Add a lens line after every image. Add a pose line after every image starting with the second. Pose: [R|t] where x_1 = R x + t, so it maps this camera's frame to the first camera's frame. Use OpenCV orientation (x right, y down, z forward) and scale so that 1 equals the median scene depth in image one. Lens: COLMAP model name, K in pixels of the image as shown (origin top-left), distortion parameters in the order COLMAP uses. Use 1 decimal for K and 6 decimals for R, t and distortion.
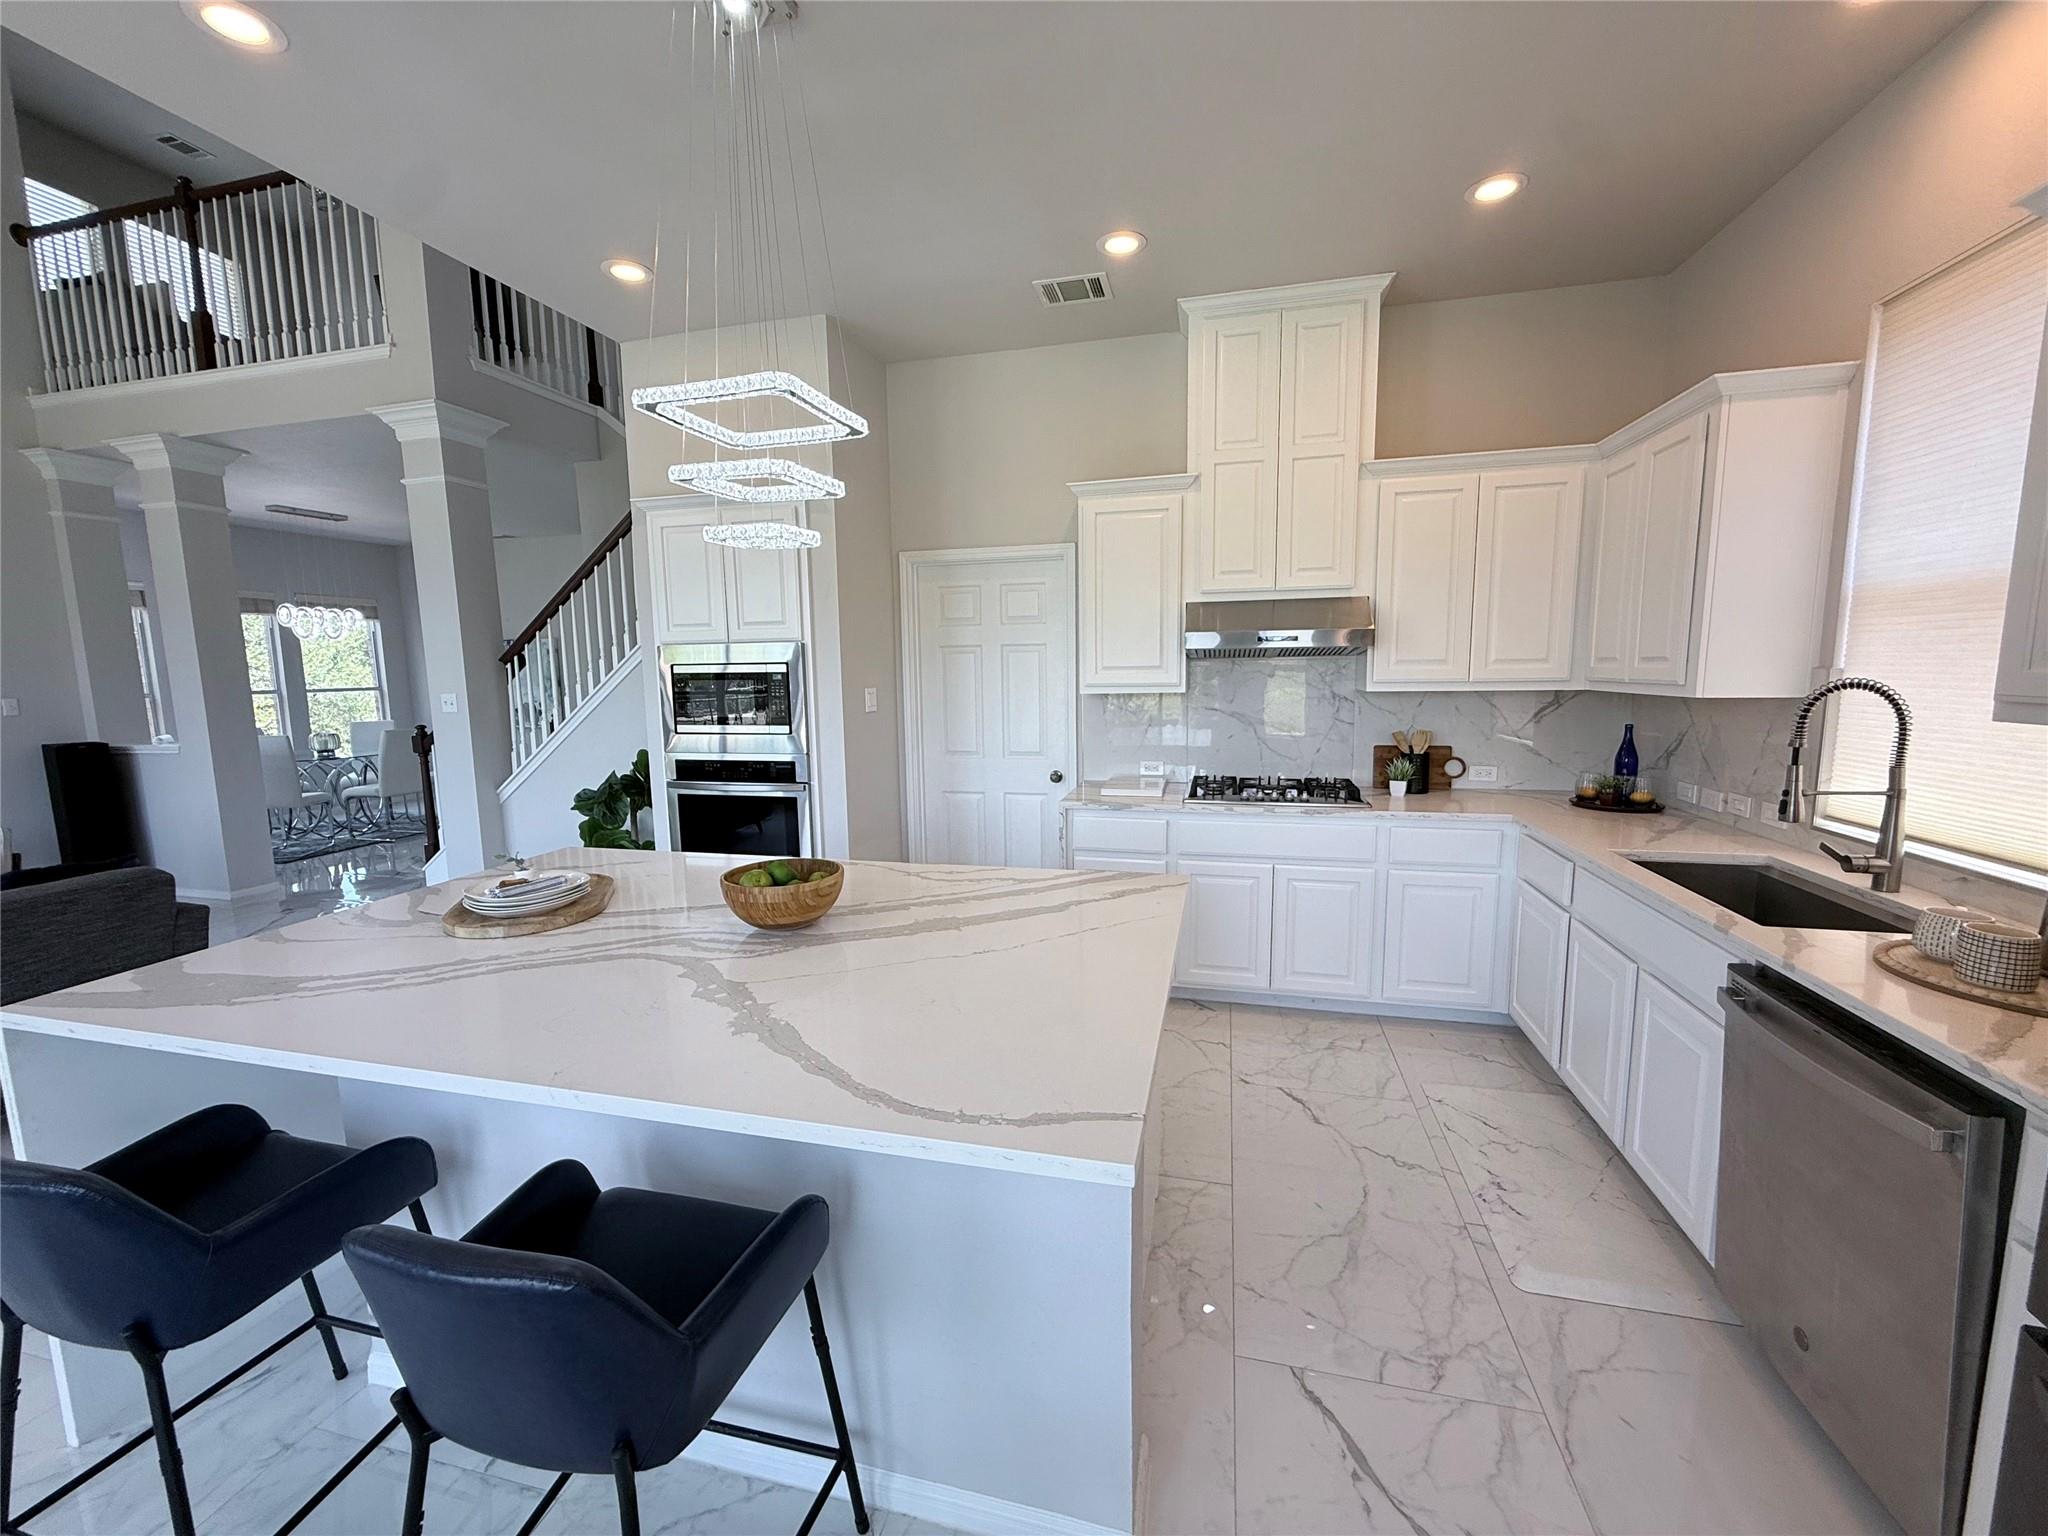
lens RADIAL K [[816.0, 0, 1021.5], [0, 816.0, 763.7], [0, 0, 1]] dist [-0.000758, -0.000251]
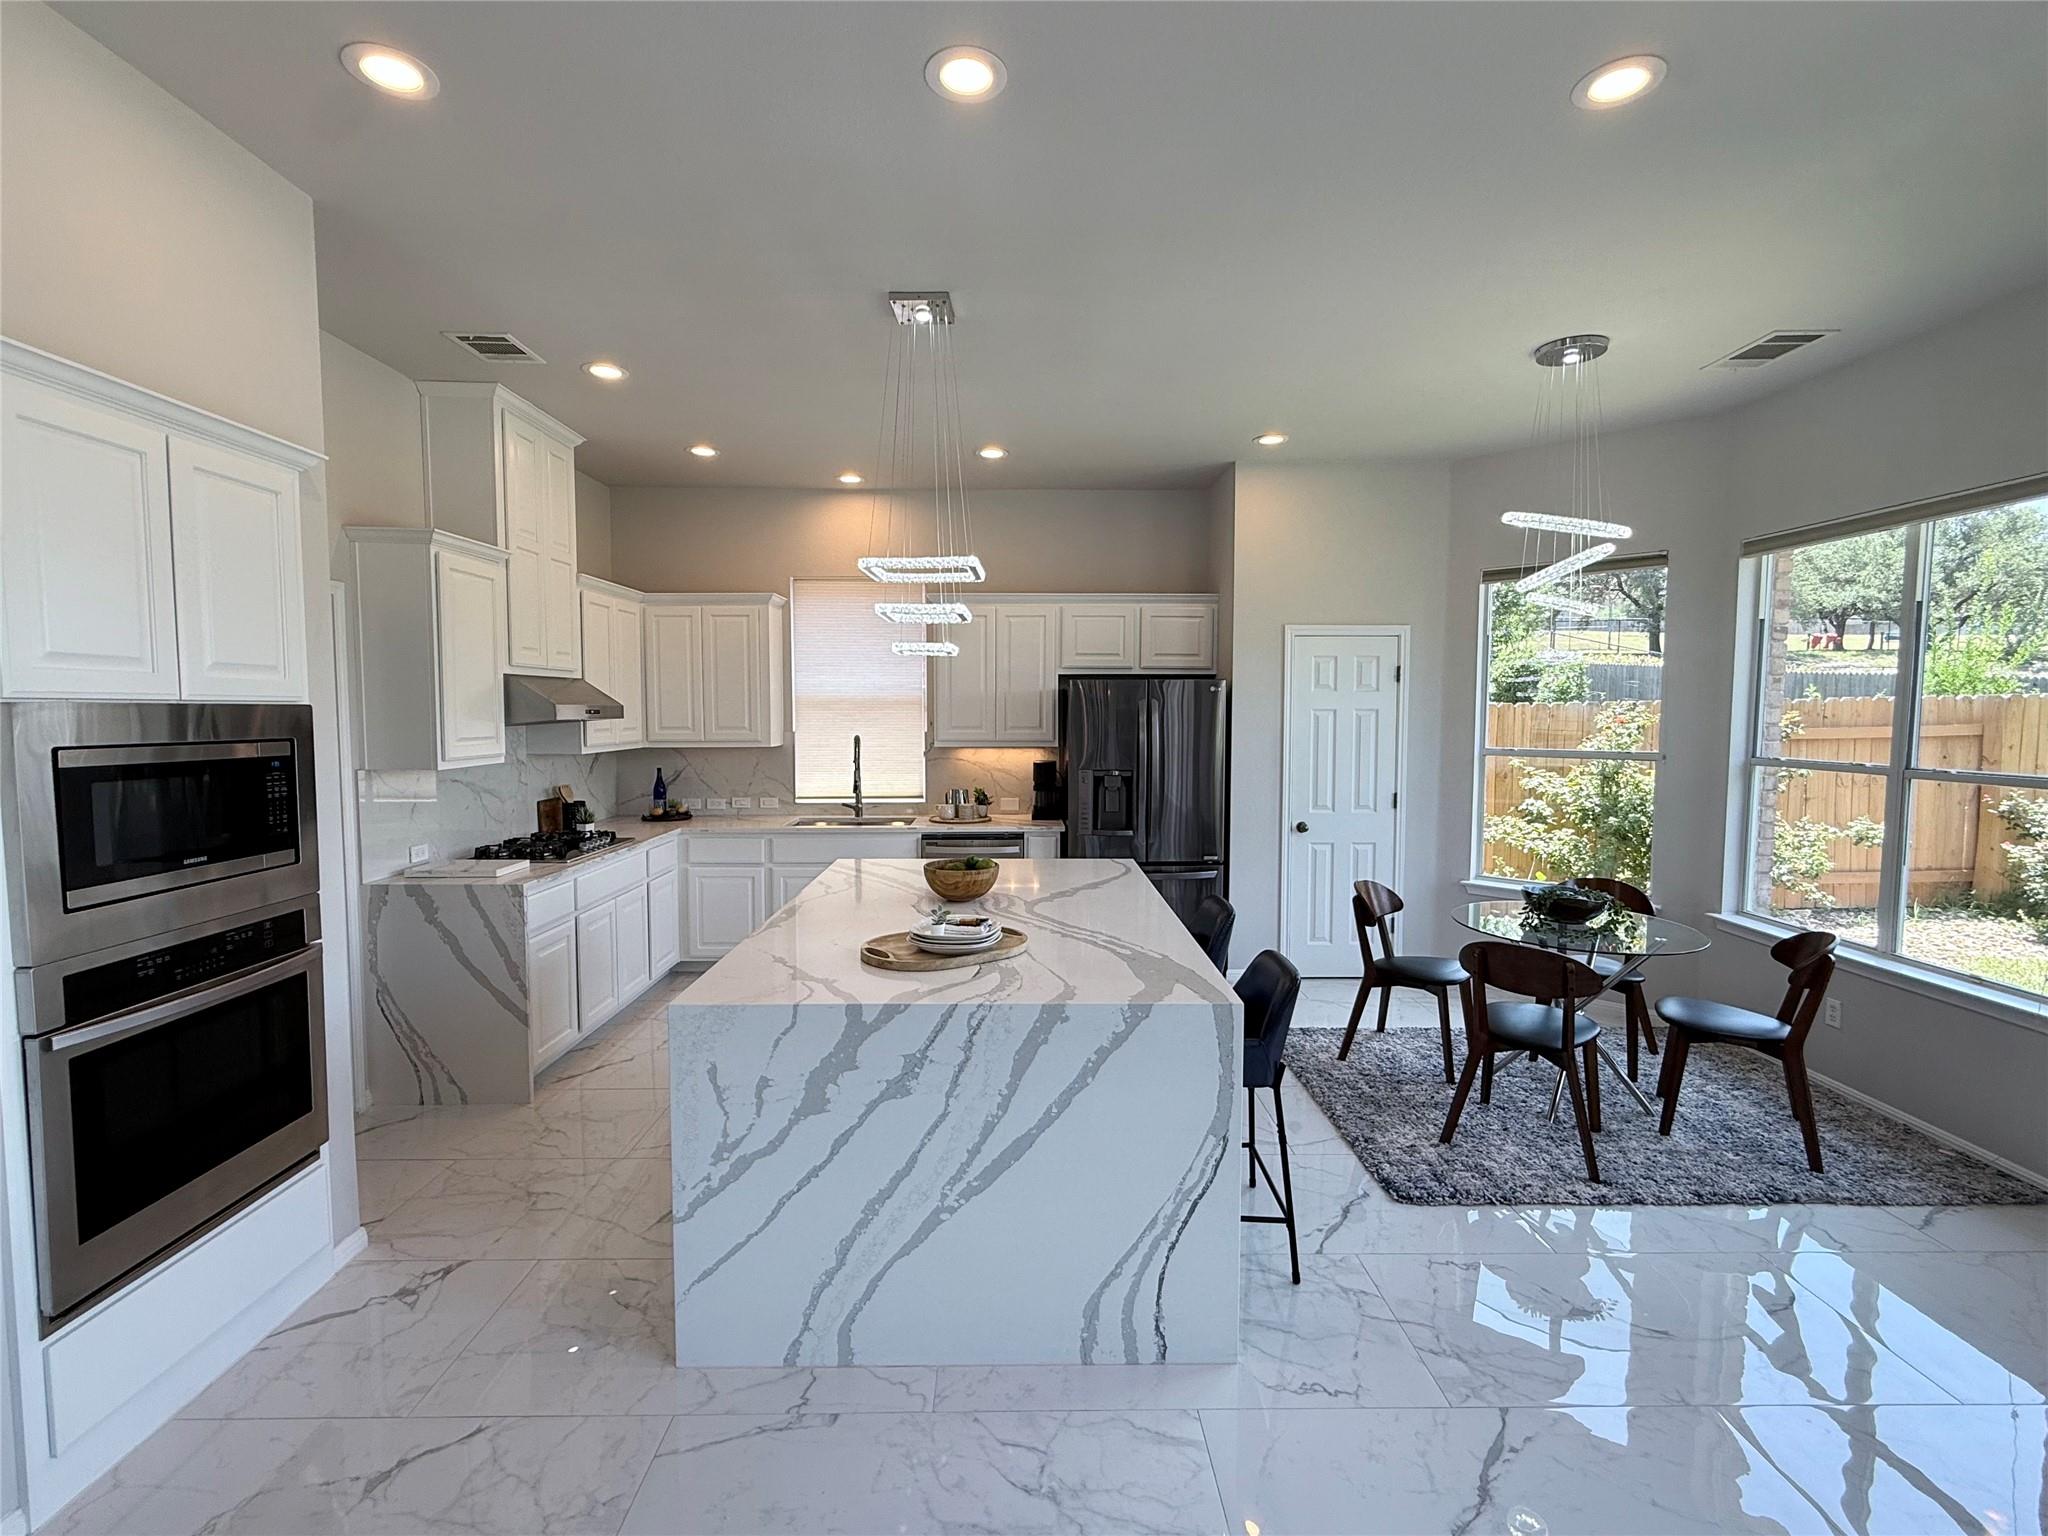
lens RADIAL K [[924.6, 0, 1026.7], [0, 924.6, 772.7], [0, 0, 1]] dist [0.004986, 0.000043]
pose [[-0.251637, -0.050722, 0.966492, -0.973429], [0.125225, 0.988525, 0.084482, -0.084091], [-0.959686, 0.142288, -0.242397, 0.617057]]
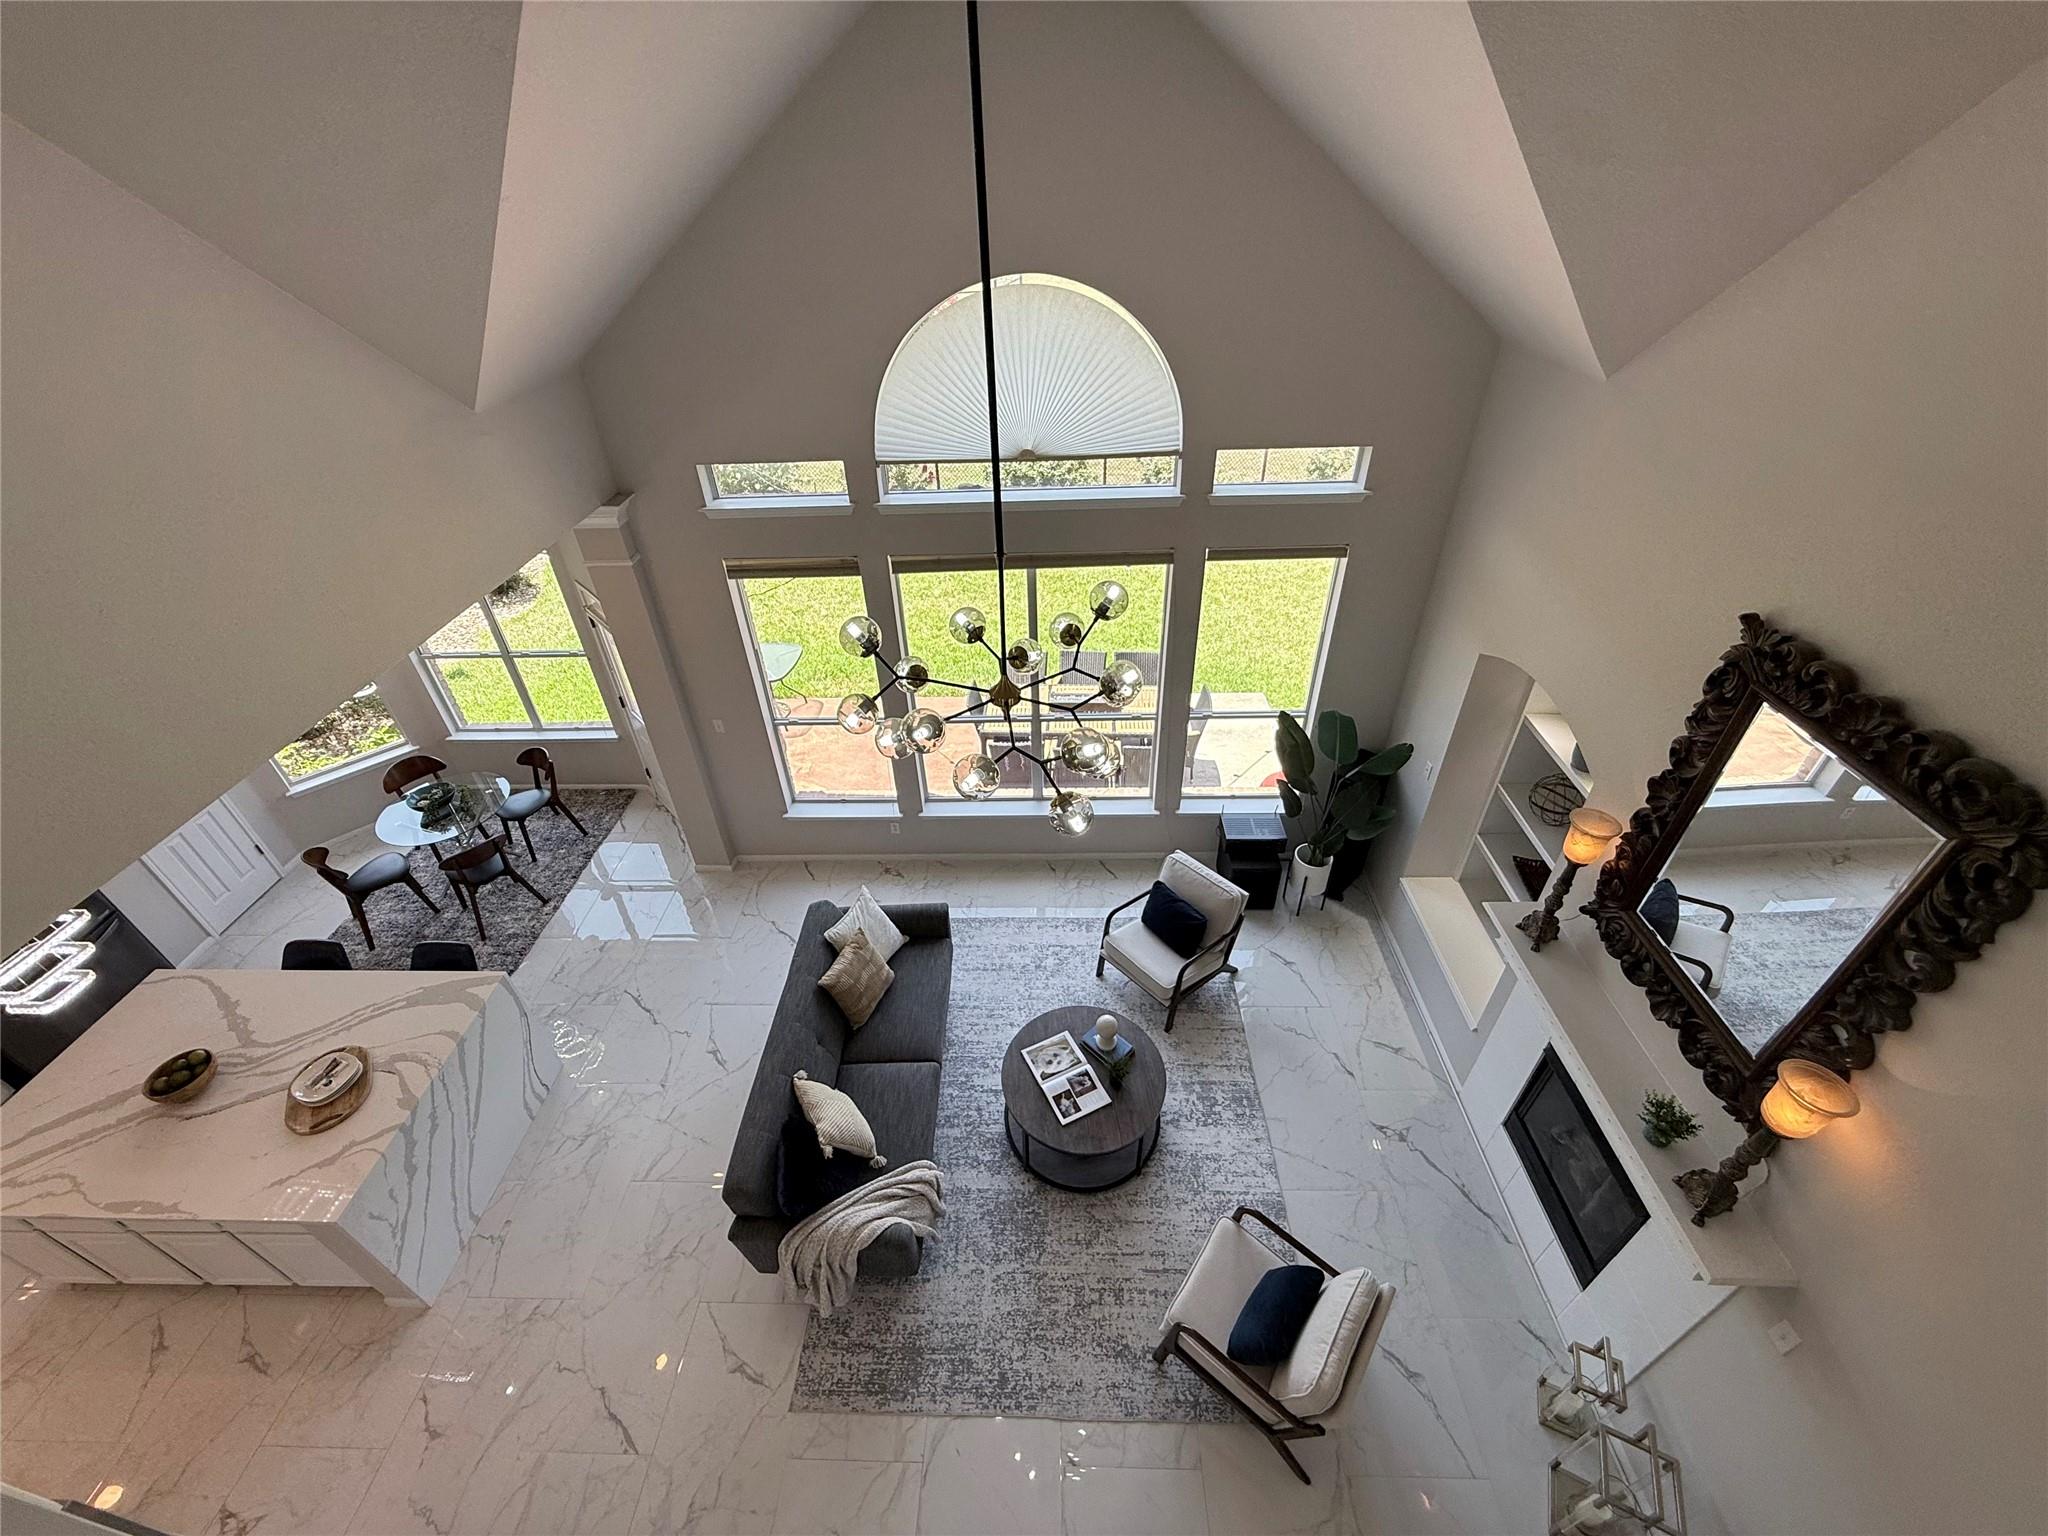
lens RADIAL K [[811.7, 0, 1016.9], [0, 811.7, 768.5], [0, 0, 1]] dist [0.000092, -0.000061]
pose [[-0.976889, 0.164985, -0.135899, -1.078654], [0.026456, 0.724227, 0.689054, -0.868696], [0.212105, 0.669533, -0.711854, 1.159865]]
